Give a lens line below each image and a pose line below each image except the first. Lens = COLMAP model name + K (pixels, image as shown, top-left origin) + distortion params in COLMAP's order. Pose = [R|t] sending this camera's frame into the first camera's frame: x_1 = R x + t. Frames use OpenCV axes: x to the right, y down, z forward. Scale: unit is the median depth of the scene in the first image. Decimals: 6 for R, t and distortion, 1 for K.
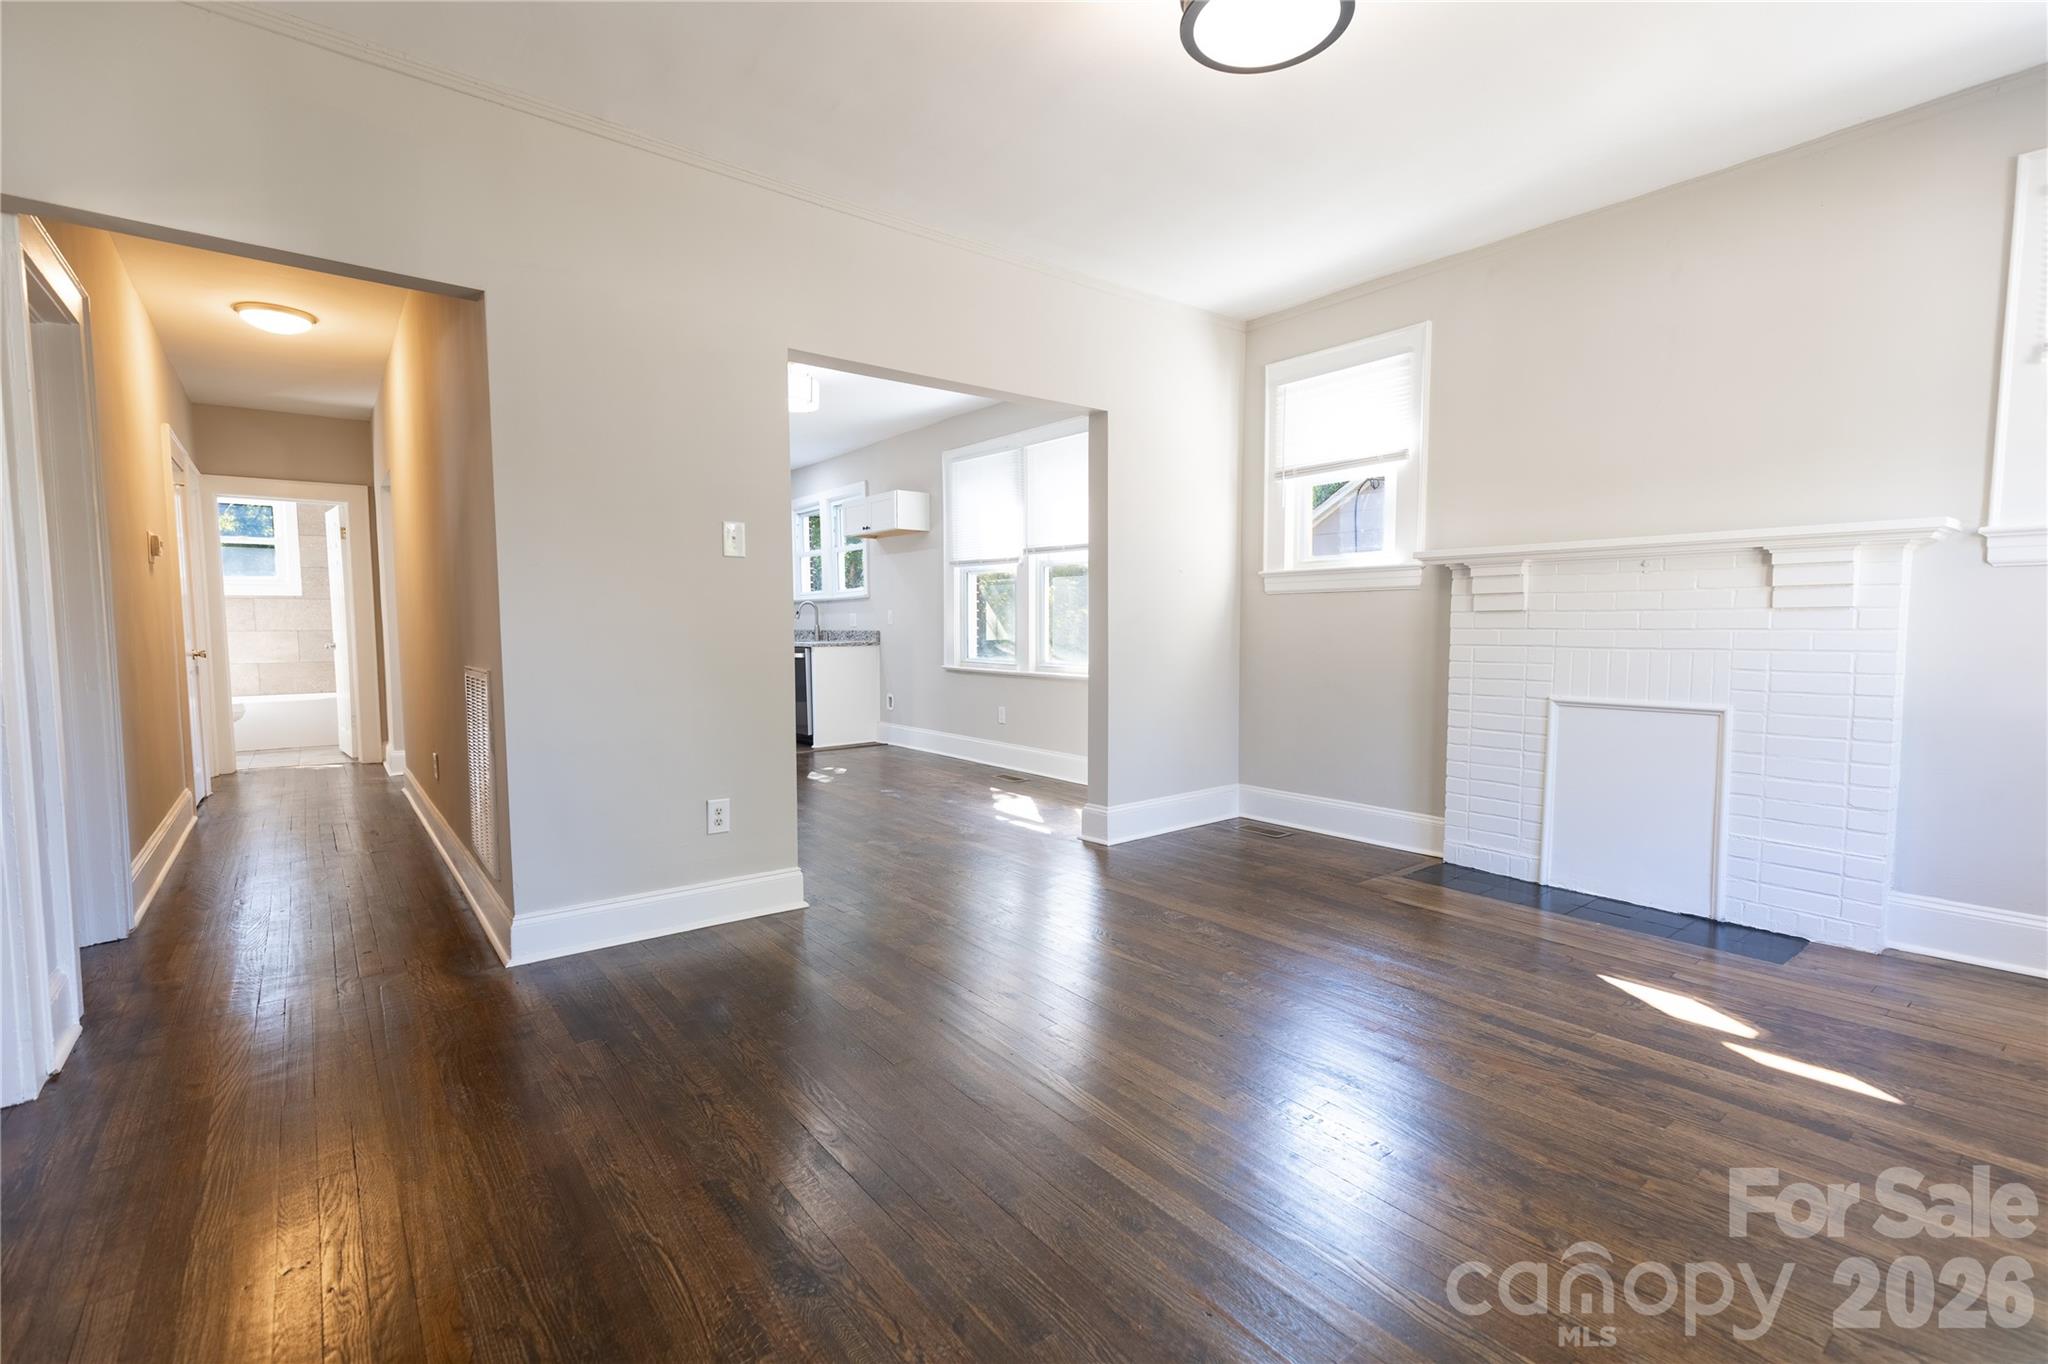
lens RADIAL K [[923.7, 0, 1034.4], [0, 923.7, 675.2], [0, 0, 1]] dist [0.007619, -0.001029]
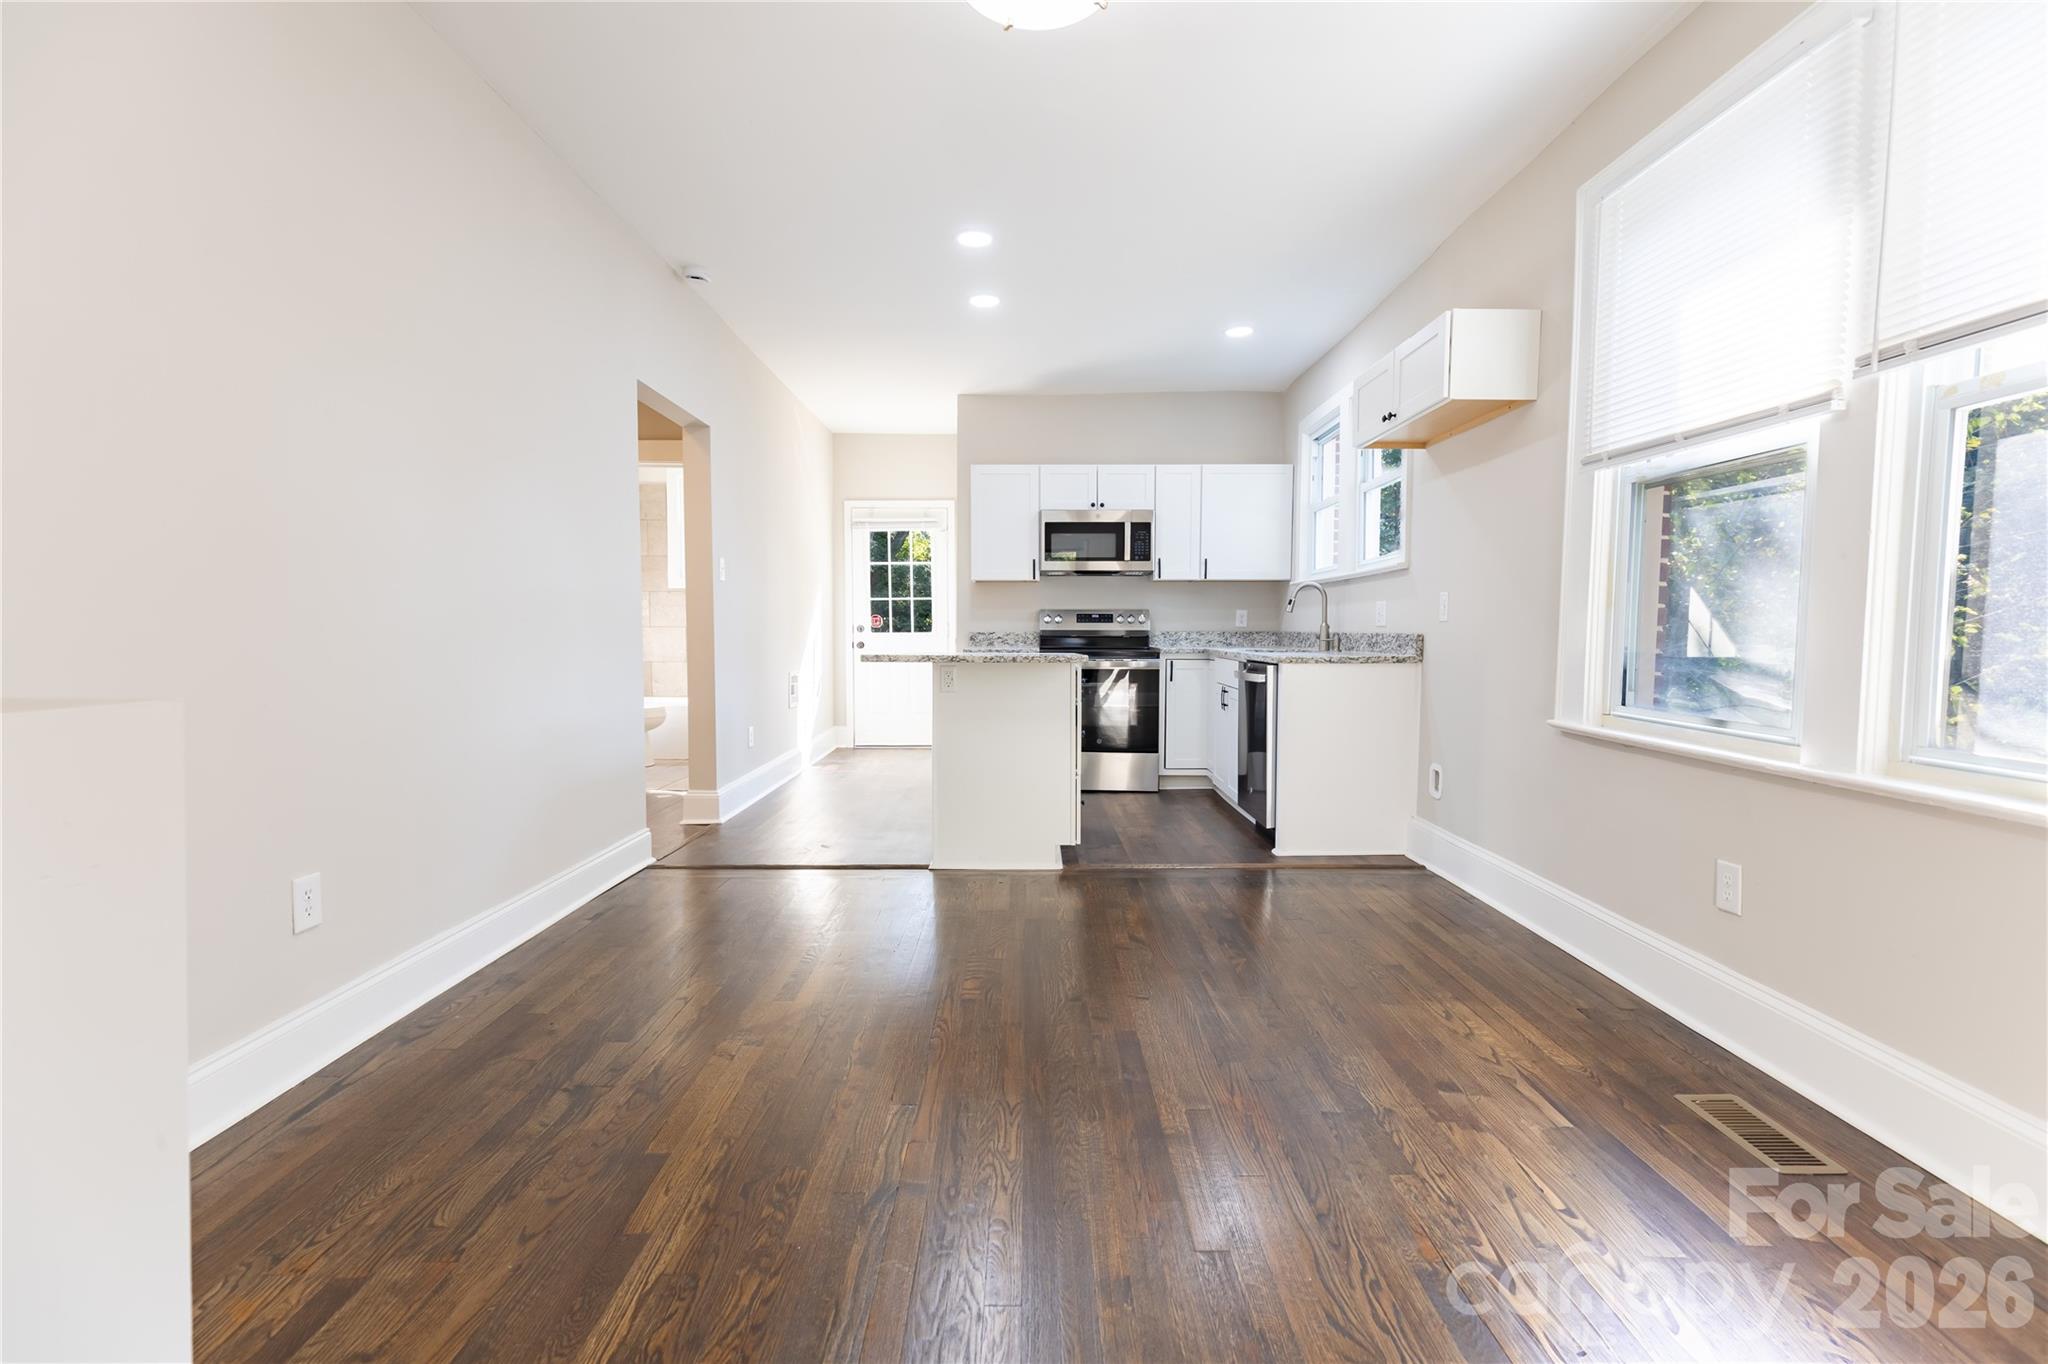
lens RADIAL K [[923.7, 0, 1035.7], [0, 923.7, 685.2], [0, 0, 1]] dist [0.007619, -0.001029]
pose [[0.786831, 0.045656, -0.615477, -0.046769], [-0.043062, 0.998891, 0.019047, -0.040630], [0.615664, 0.011517, 0.787925, 0.921482]]
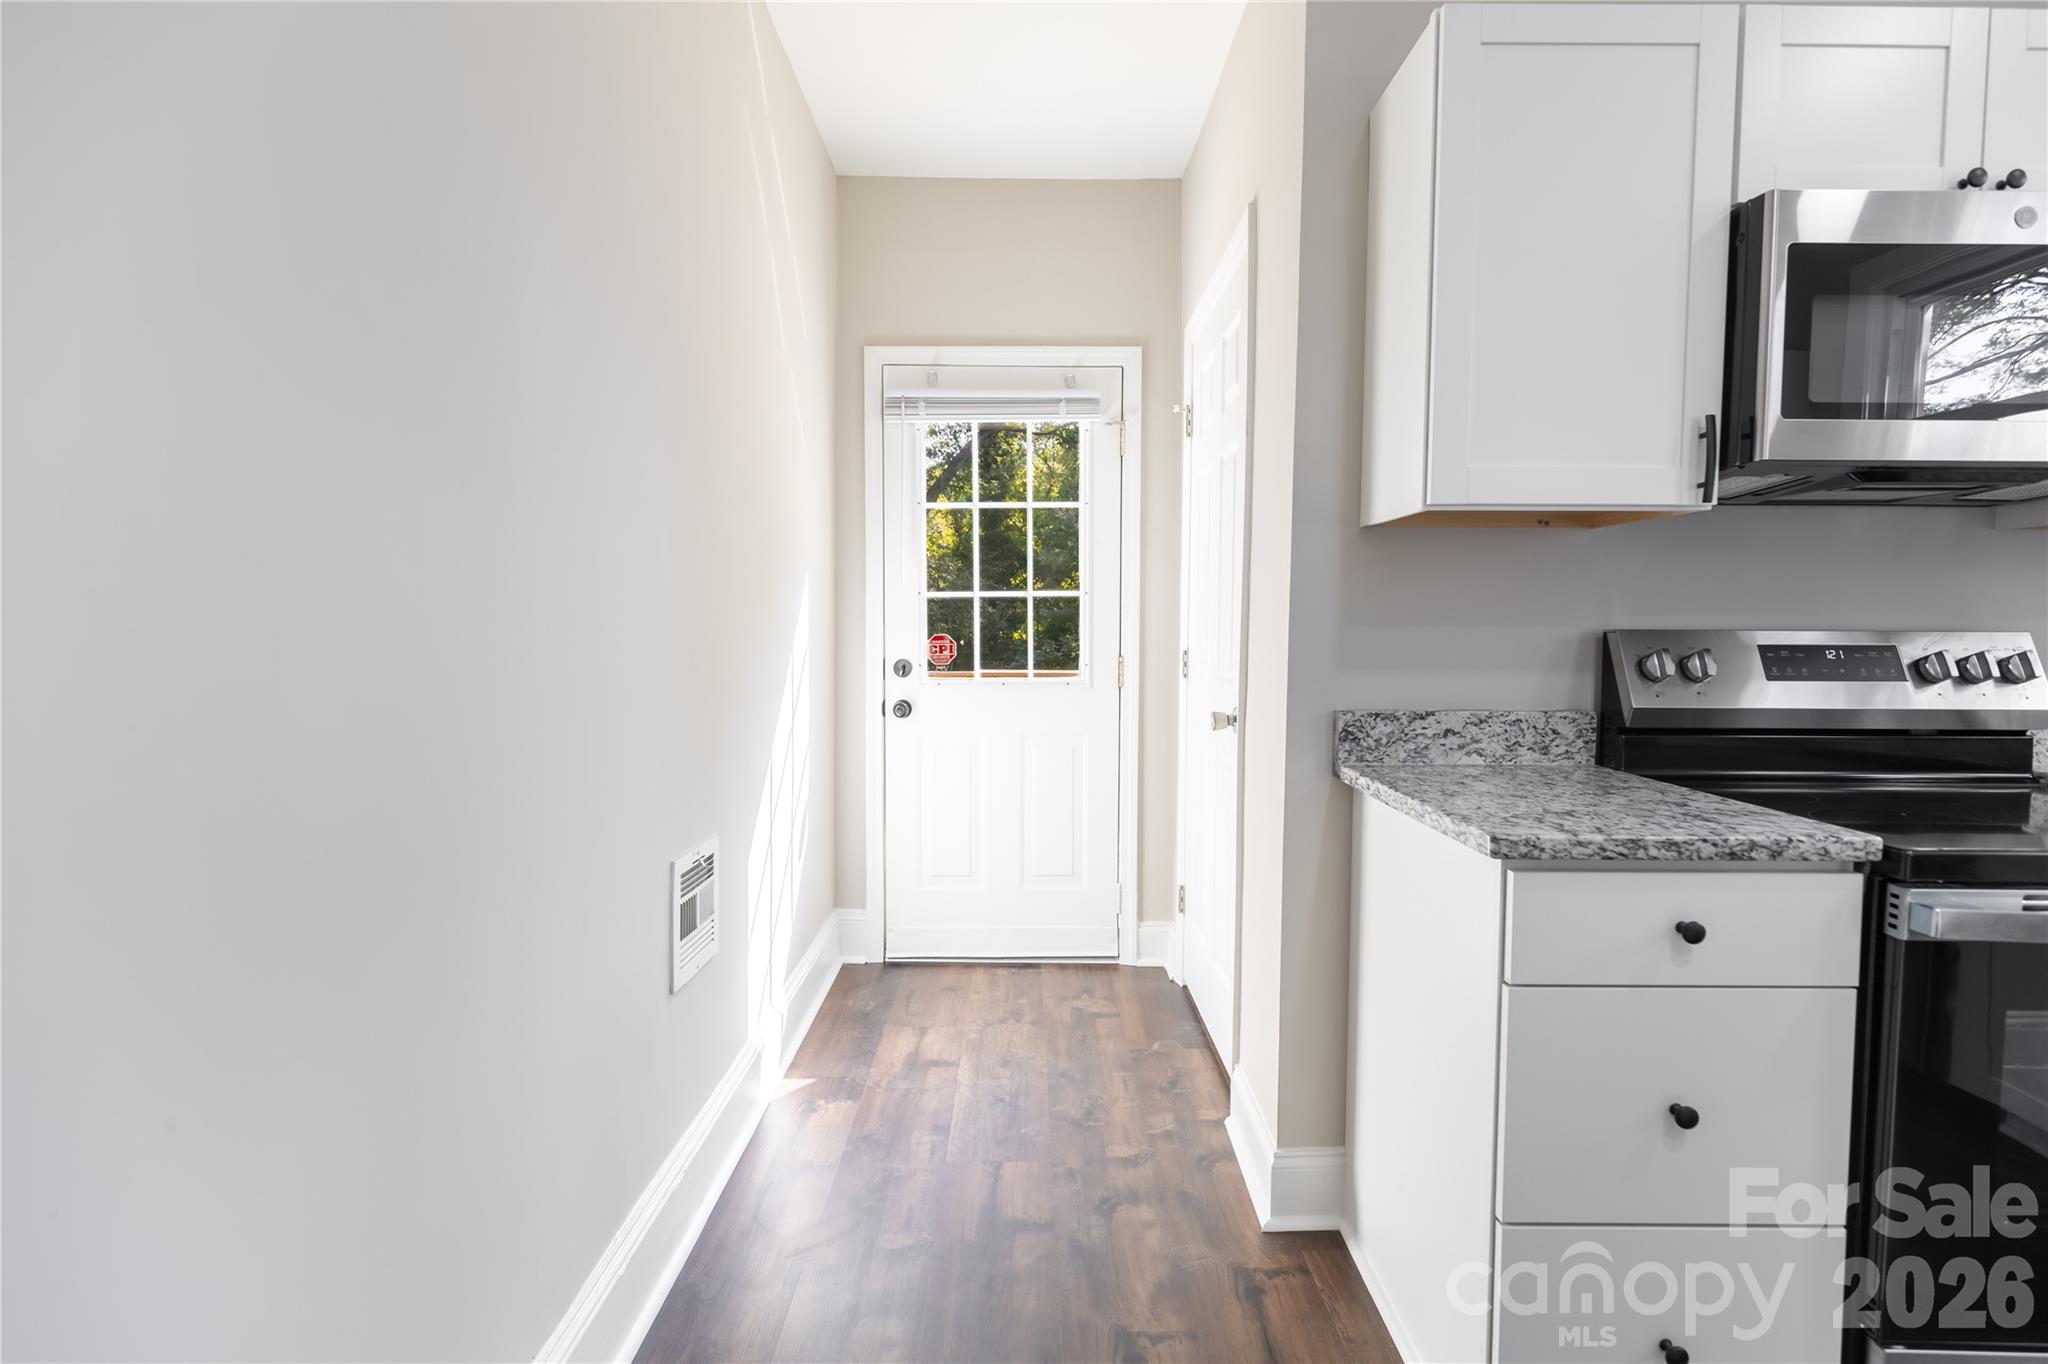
lens RADIAL K [[949.1, 0, 1038.7], [0, 949.1, 686.5], [0, 0, 1]] dist [-0.009908, -0.000411]
pose [[0.786527, 0.045252, -0.615896, -0.908380], [-0.045011, 0.998860, 0.015909, -0.105212], [0.615914, 0.015209, 0.787667, 1.627283]]
